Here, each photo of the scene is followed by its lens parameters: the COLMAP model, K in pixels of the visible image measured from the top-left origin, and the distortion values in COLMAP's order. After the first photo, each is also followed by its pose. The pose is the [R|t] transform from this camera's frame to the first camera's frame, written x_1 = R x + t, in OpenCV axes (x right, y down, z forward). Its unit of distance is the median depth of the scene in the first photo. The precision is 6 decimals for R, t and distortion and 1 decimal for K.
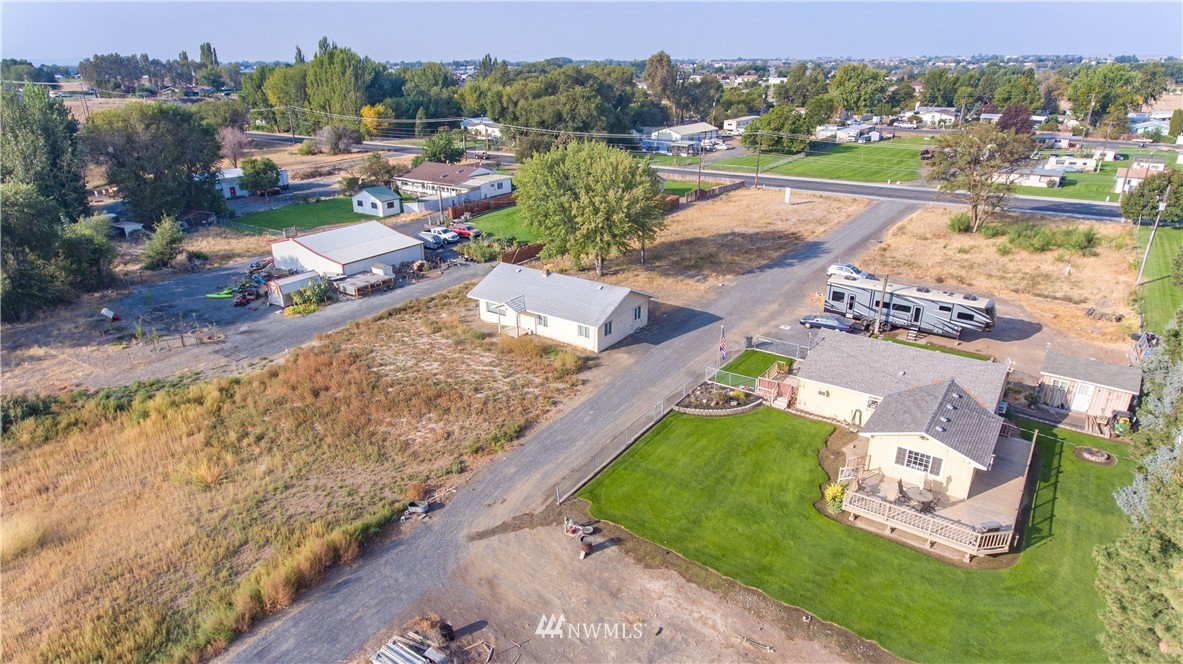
lens RADIAL K [[694.7, 0, 588.1], [0, 694.7, 344.9], [0, 0, 1]] dist [0.000510, -0.000200]
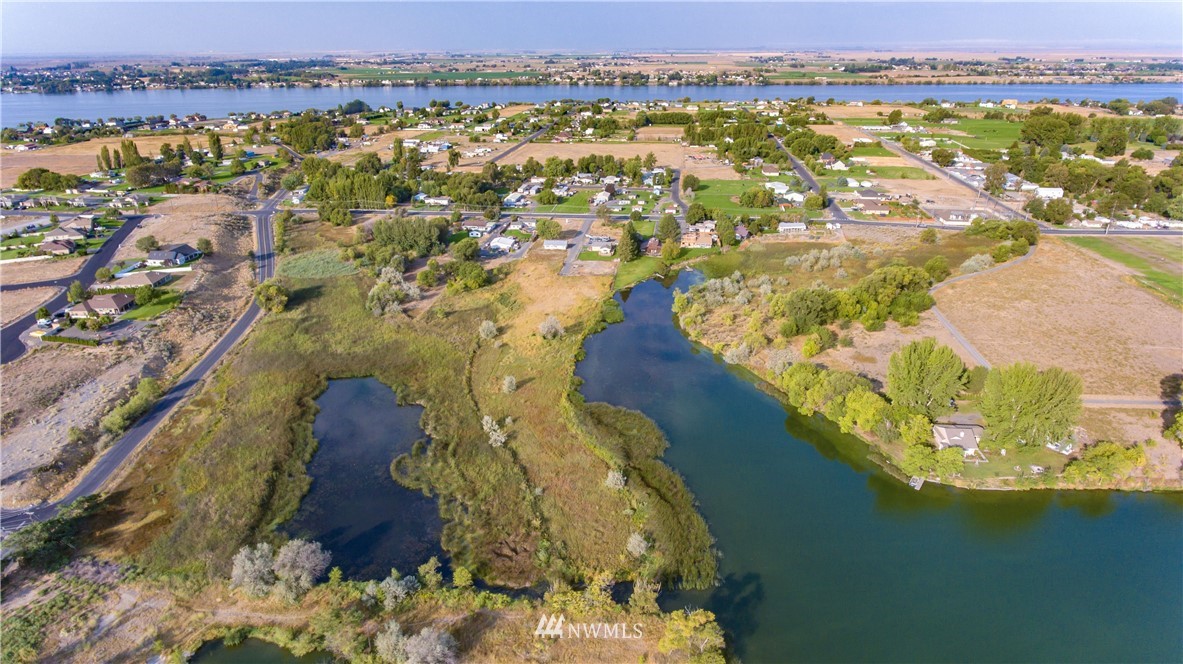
lens RADIAL K [[694.7, 0, 588.1], [0, 694.7, 344.9], [0, 0, 1]] dist [0.000510, -0.000200]
pose [[0.882486, -0.186609, 0.431736, -1.527265], [0.179124, 0.982094, 0.058353, 0.300028], [-0.434895, 0.025838, 0.900110, -2.786385]]
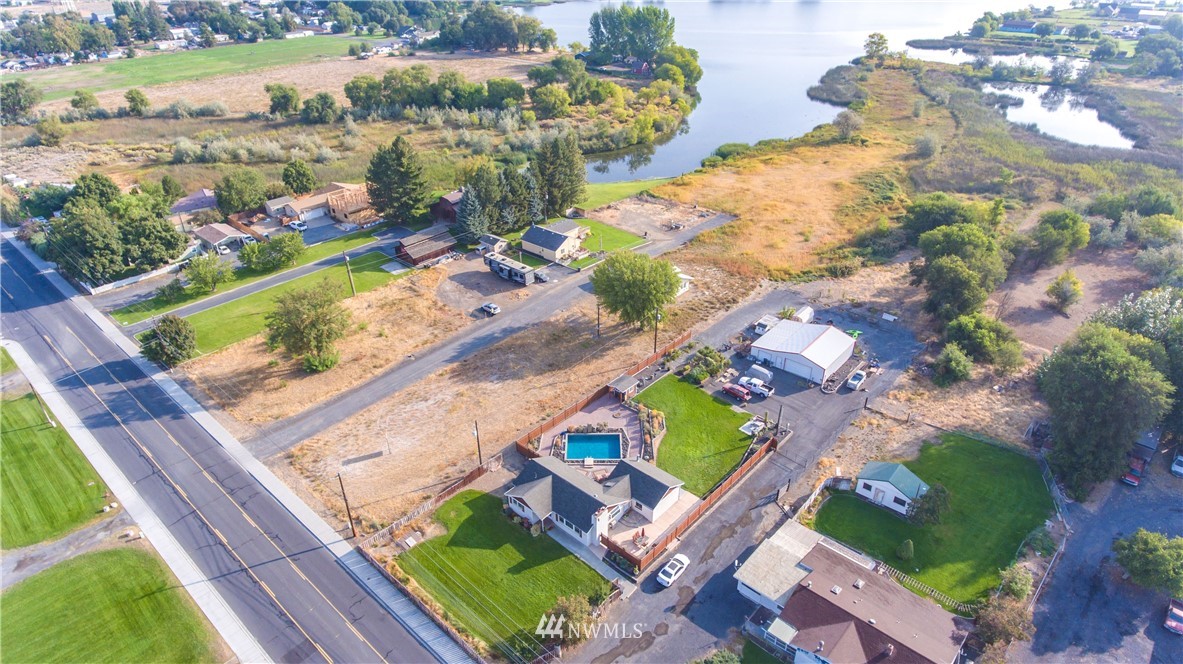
lens RADIAL K [[694.7, 0, 588.1], [0, 694.7, 344.9], [0, 0, 1]] dist [0.000510, -0.000200]
pose [[-0.993581, -0.040287, 0.105703, -0.042125], [0.061097, 0.595284, 0.801189, -0.904793], [-0.095201, 0.802505, -0.589001, 1.301894]]
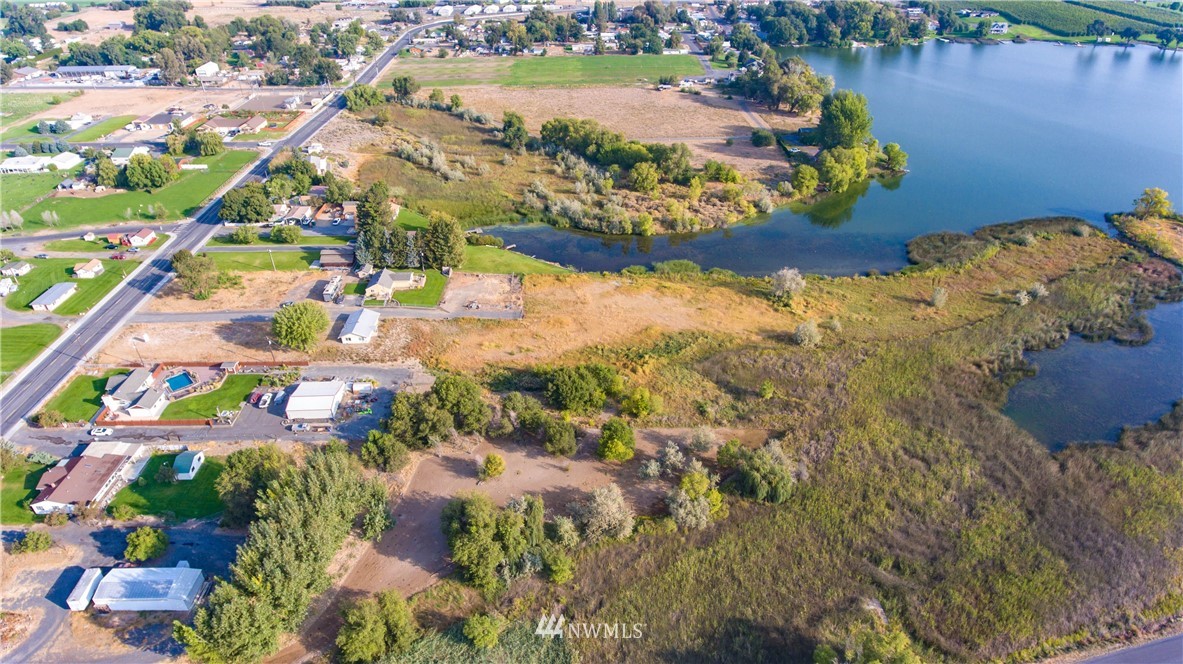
lens RADIAL K [[694.7, 0, 588.1], [0, 694.7, 344.9], [0, 0, 1]] dist [0.000510, -0.000200]
pose [[-0.601833, -0.435120, 0.669677, -1.608427], [0.311644, 0.644104, 0.698576, -1.084095], [-0.735306, 0.629127, -0.252040, 0.569631]]
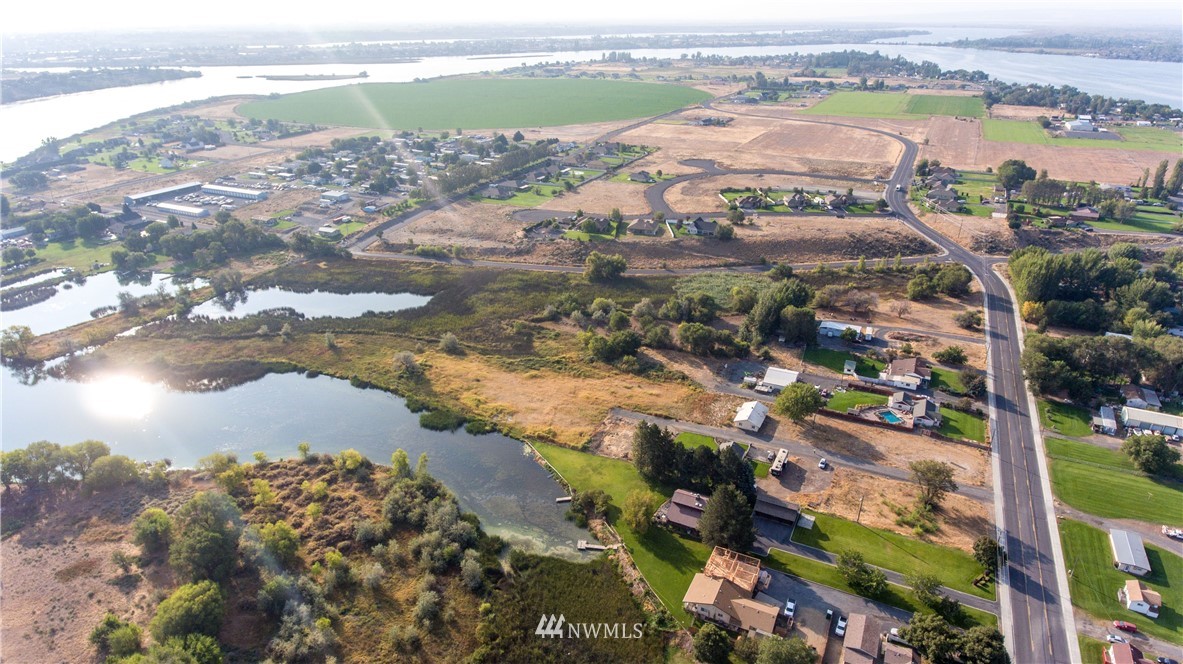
lens RADIAL K [[694.7, 0, 588.1], [0, 694.7, 344.9], [0, 0, 1]] dist [0.000510, -0.000200]
pose [[0.164462, 0.432220, -0.886644, 1.669834], [-0.376189, 0.858428, 0.348687, -0.763601], [0.911830, 0.276201, 0.303775, -0.633405]]
